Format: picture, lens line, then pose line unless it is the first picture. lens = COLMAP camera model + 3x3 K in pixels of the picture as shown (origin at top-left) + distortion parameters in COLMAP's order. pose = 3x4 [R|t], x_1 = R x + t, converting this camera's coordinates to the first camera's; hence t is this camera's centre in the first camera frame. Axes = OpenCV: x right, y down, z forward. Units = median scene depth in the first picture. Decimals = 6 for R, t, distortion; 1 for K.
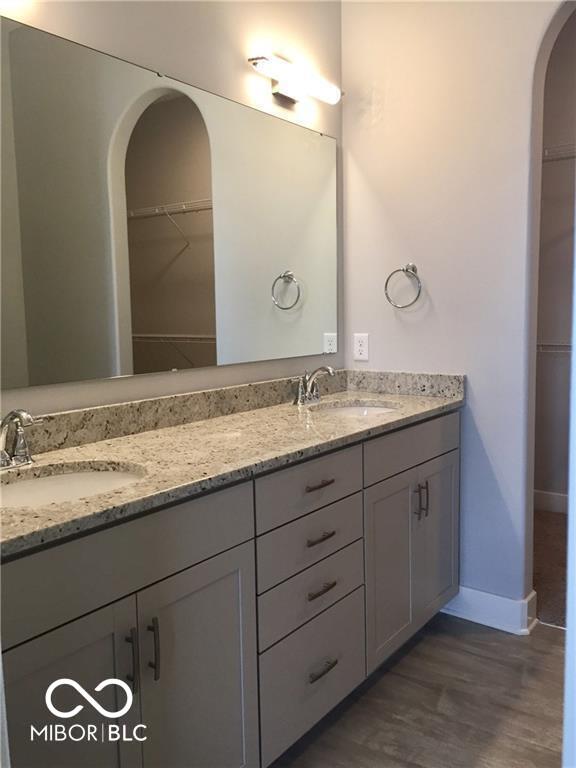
lens RADIAL K [[664.1, 0, 289.8], [0, 664.1, 382.3], [0, 0, 1]] dist [0.103366, -0.146328]
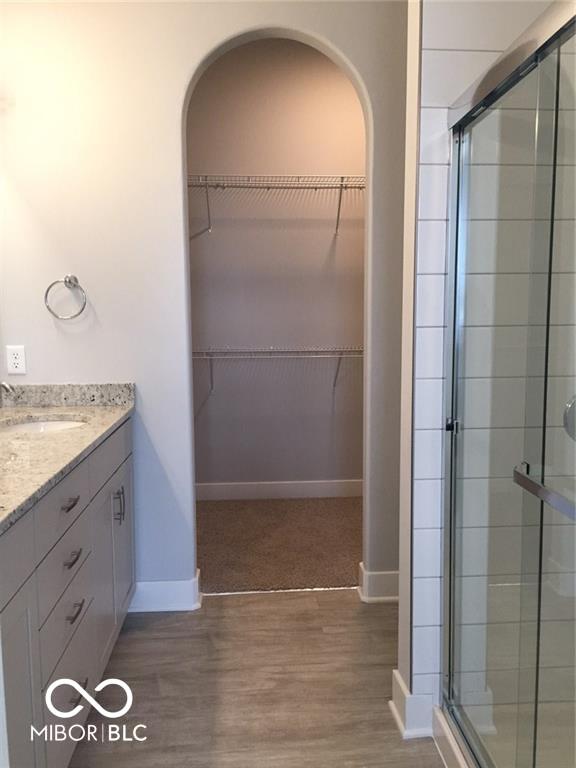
lens RADIAL K [[664.1, 0, 289.8], [0, 664.1, 382.3], [0, 0, 1]] dist [0.103366, -0.146328]
pose [[0.761193, -0.058523, 0.645879, -0.233449], [0.064627, 0.997808, 0.014247, -0.010765], [-0.645297, 0.030897, 0.763307, 0.027787]]
